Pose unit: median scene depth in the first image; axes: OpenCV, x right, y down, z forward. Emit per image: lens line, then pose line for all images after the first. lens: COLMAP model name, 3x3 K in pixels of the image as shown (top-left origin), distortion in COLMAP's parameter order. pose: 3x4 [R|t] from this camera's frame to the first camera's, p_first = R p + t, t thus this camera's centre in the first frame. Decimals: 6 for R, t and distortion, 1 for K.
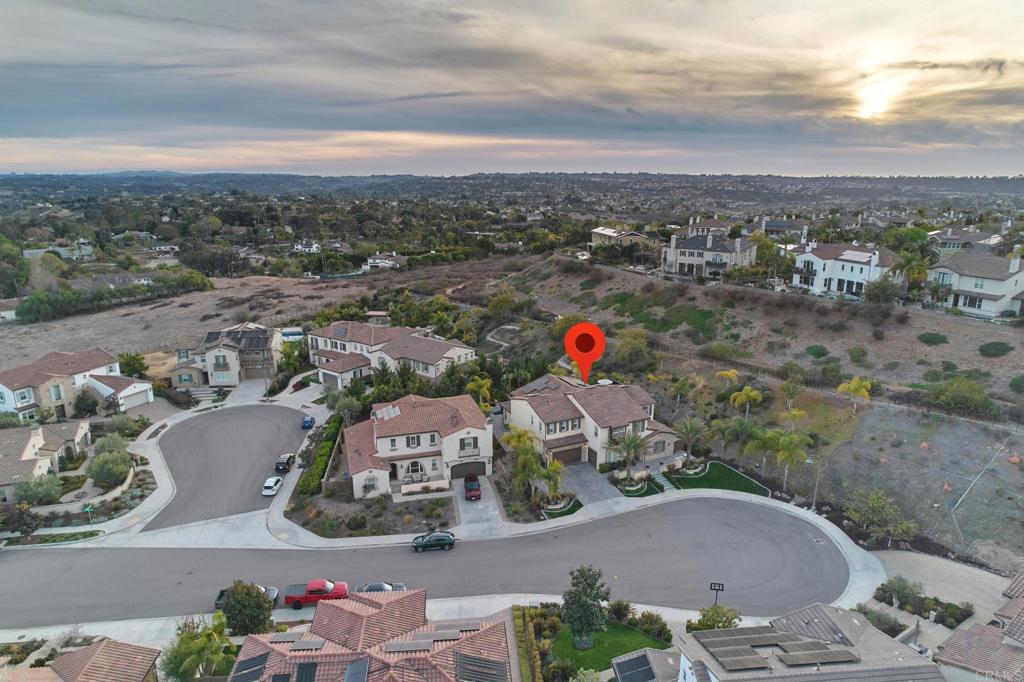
lens RADIAL K [[648.5, 0, 513.2], [0, 648.5, 339.3], [0, 0, 1]] dist [-0.039317, 0.011154]
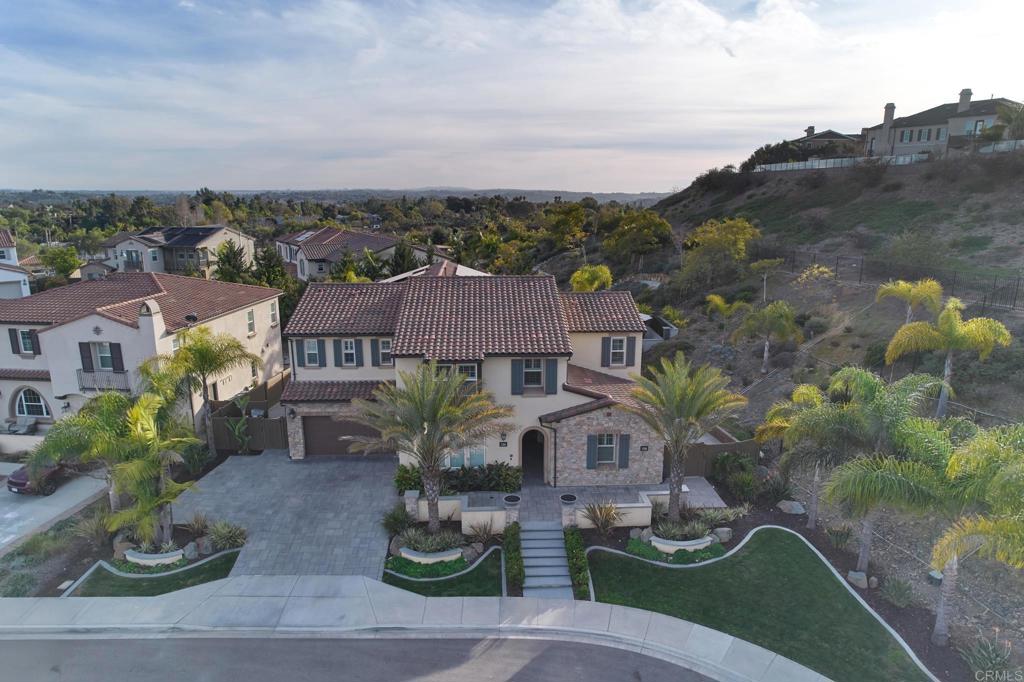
lens RADIAL K [[648.5, 0, 509.8], [0, 648.5, 341.7], [0, 0, 1]] dist [-0.039317, 0.011154]
pose [[0.920108, 0.091980, -0.380712, 0.316742], [-0.102021, 0.994763, -0.006231, 0.125031], [0.378145, 0.044573, 0.924673, 0.713196]]
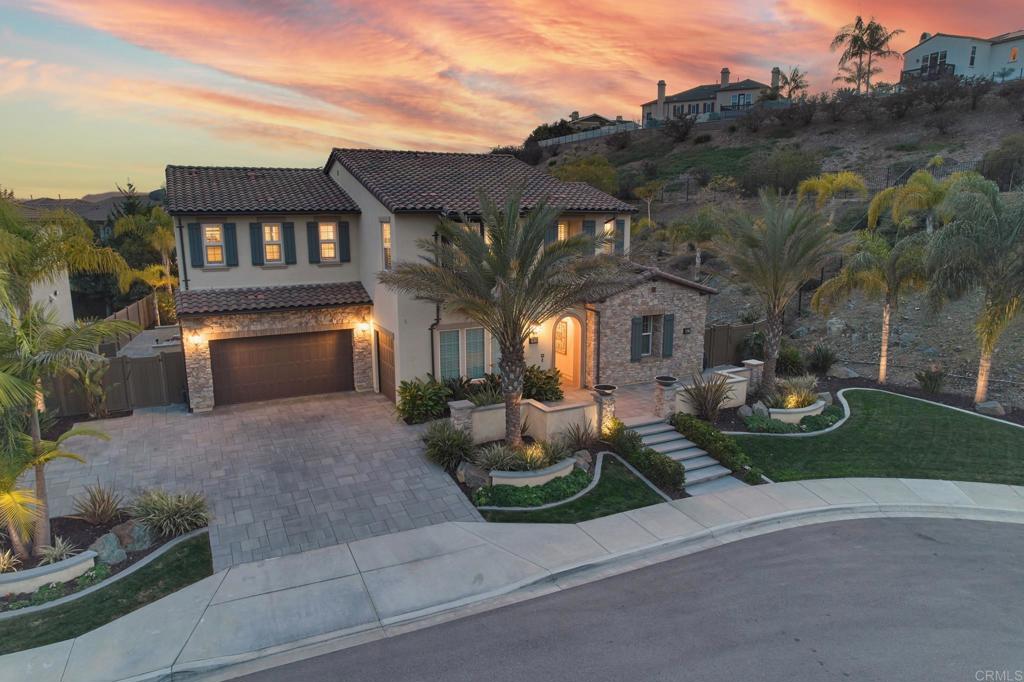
lens RADIAL K [[648.5, 0, 510.1], [0, 648.5, 343.2], [0, 0, 1]] dist [-0.039317, 0.011154]
pose [[0.999668, -0.003456, 0.025523, 0.169284], [0.004952, 0.998257, -0.058802, 0.194705], [-0.025275, 0.058909, 0.997943, 0.776542]]
